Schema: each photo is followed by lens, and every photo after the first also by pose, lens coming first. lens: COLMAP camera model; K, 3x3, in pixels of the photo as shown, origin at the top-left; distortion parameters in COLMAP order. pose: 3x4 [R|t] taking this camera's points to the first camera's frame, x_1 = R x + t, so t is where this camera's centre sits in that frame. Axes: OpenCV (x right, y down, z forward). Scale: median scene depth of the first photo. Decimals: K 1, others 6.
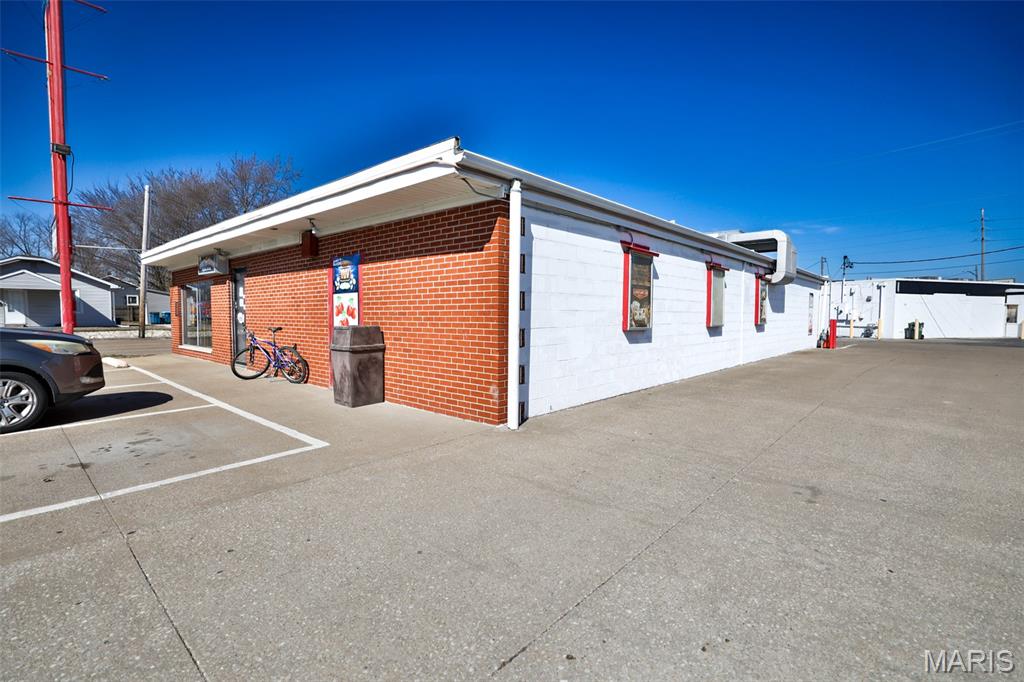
lens RADIAL K [[472.1, 0, 520.4], [0, 472.1, 340.1], [0, 0, 1]] dist [-0.044400, 0.014011]
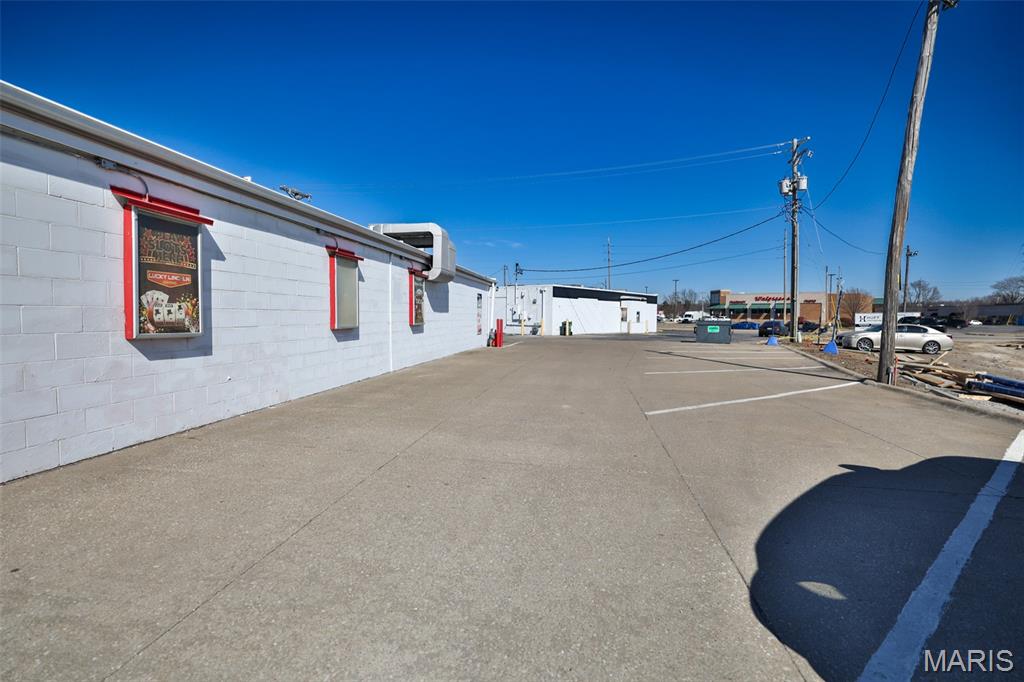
lens RADIAL K [[472.1, 0, 513.8], [0, 472.1, 339.3], [0, 0, 1]] dist [-0.044400, 0.014011]
pose [[0.832382, -0.023287, 0.553713, 0.148885], [0.024219, 0.999691, 0.005636, -0.005904], [-0.553673, 0.008719, 0.832688, 0.120253]]
